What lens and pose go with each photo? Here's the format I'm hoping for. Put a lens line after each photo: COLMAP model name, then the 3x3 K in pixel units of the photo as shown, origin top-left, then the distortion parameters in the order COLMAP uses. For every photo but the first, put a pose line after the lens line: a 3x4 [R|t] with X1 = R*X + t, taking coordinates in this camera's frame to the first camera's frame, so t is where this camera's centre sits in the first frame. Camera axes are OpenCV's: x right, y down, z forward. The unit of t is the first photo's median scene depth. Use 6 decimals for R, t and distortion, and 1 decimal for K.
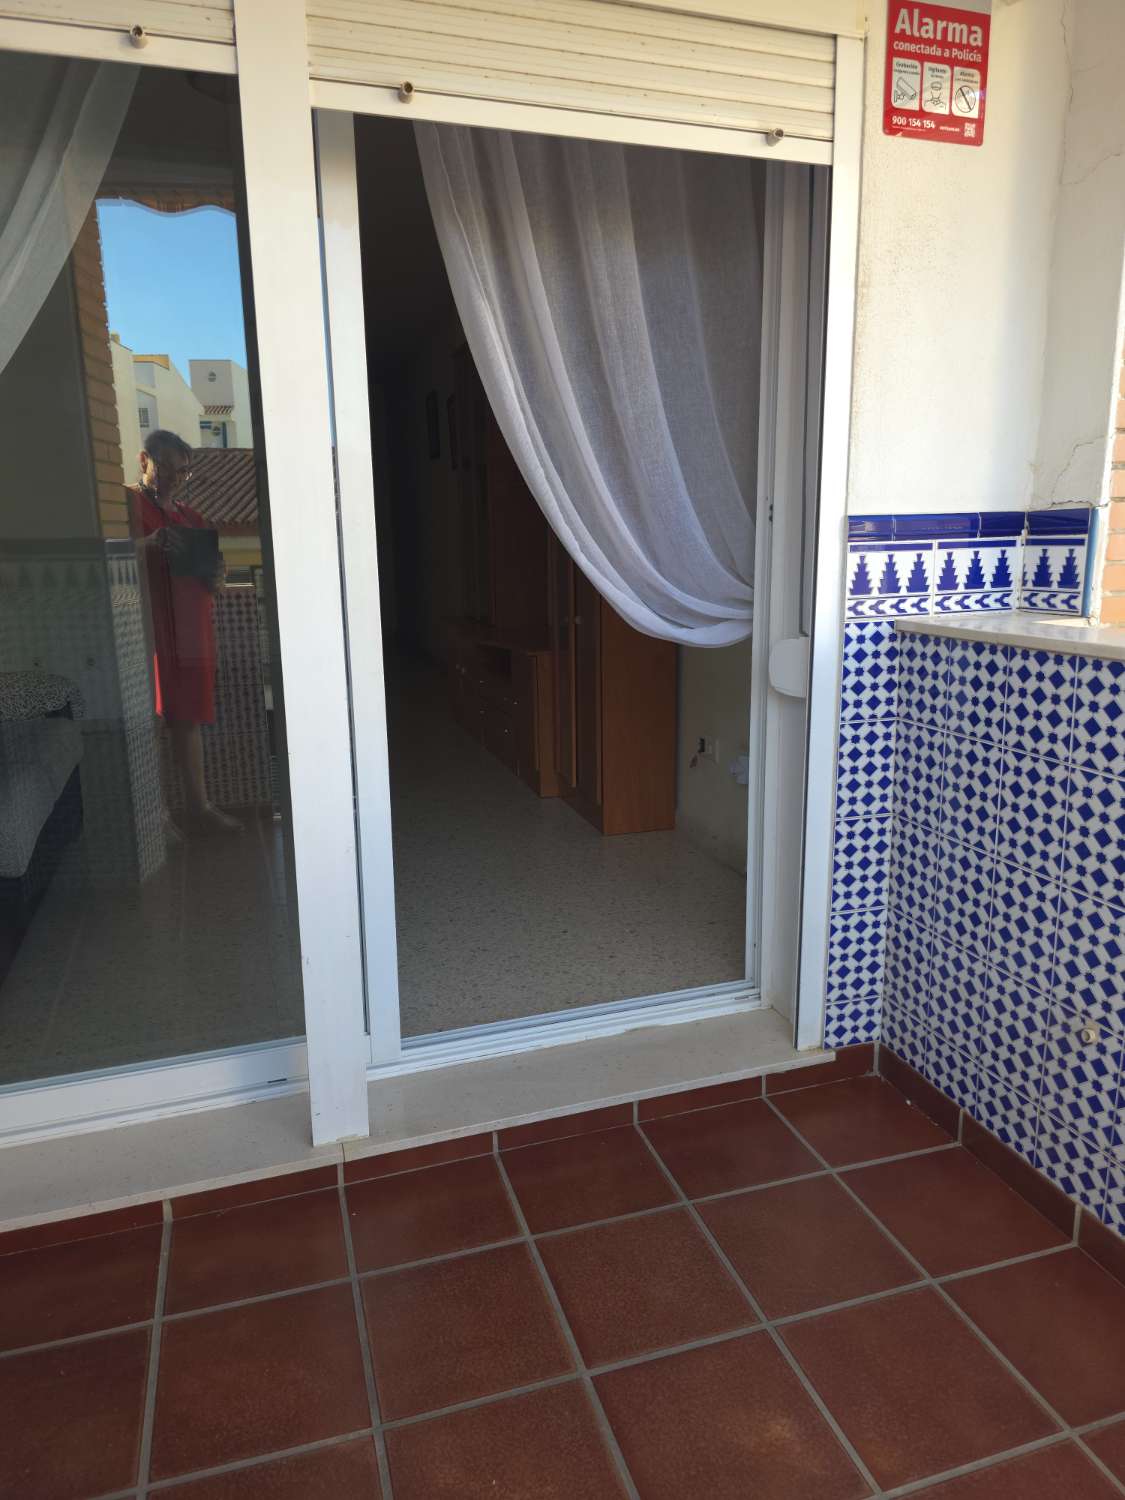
lens RADIAL K [[1010.3, 0, 570.8], [0, 1010.3, 742.8], [0, 0, 1]] dist [0.060838, -0.062459]
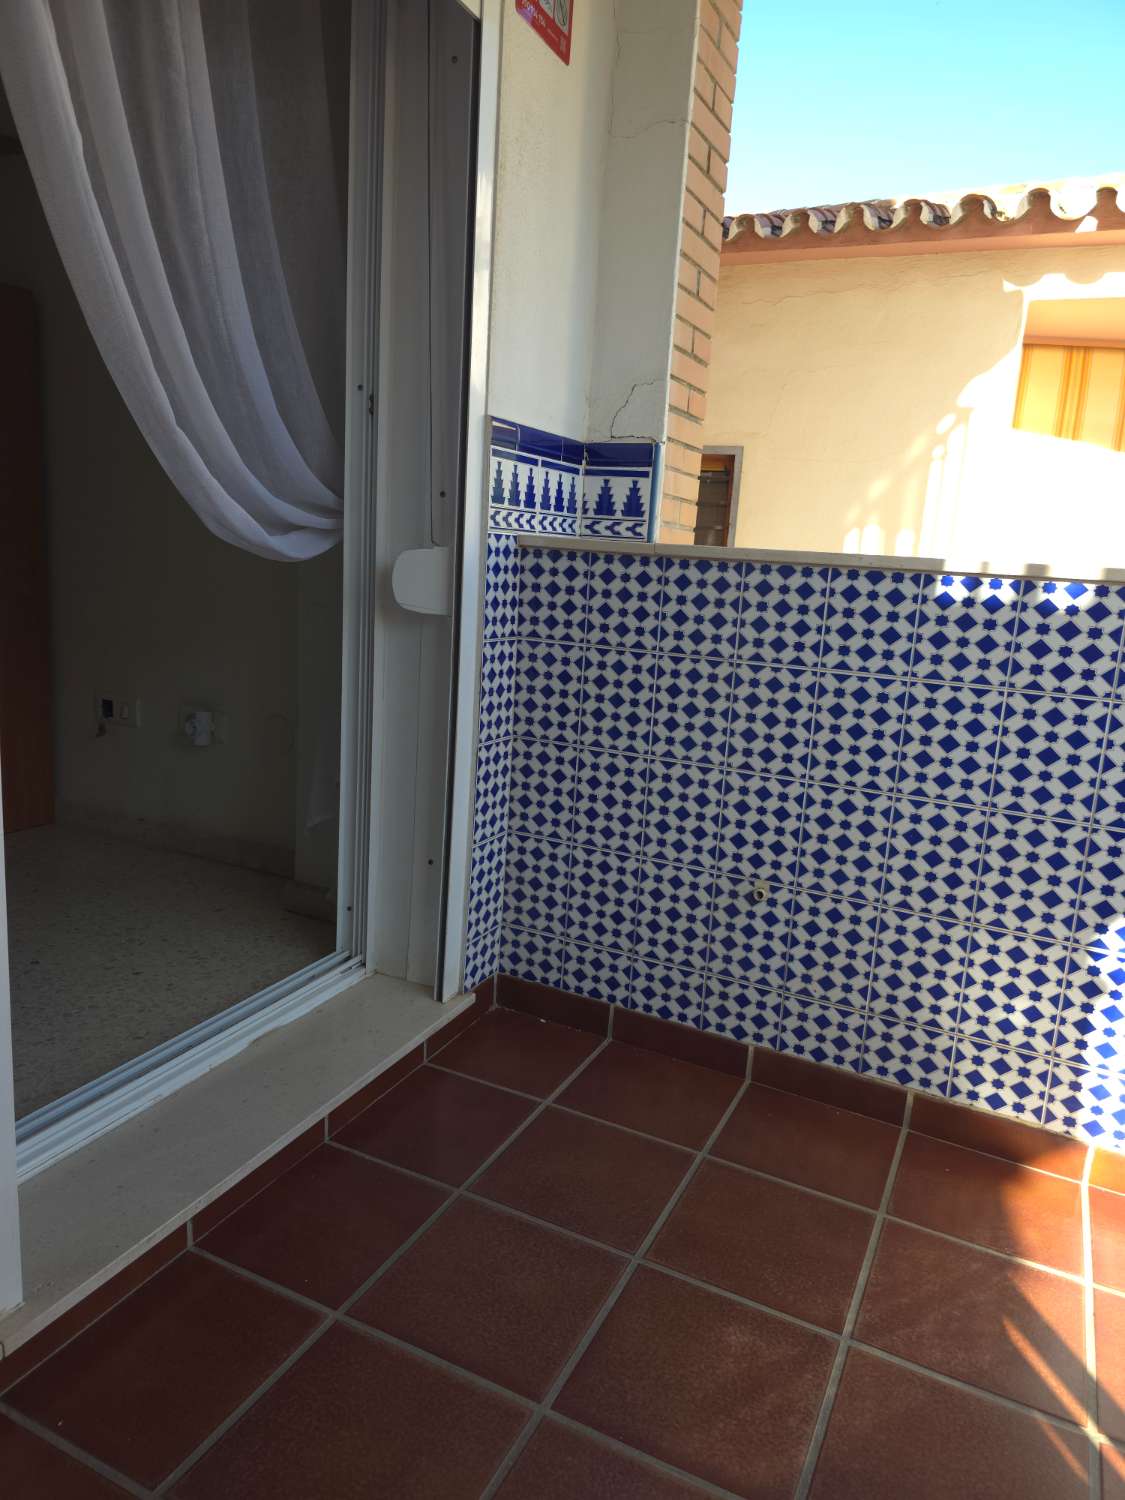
lens RADIAL K [[1010.3, 0, 570.2], [0, 1010.3, 751.8], [0, 0, 1]] dist [0.060838, -0.062459]
pose [[0.671950, -0.084198, 0.735795, -0.381675], [0.075811, 0.996117, 0.044754, 0.047395], [-0.736706, 0.025709, 0.675724, 0.311195]]
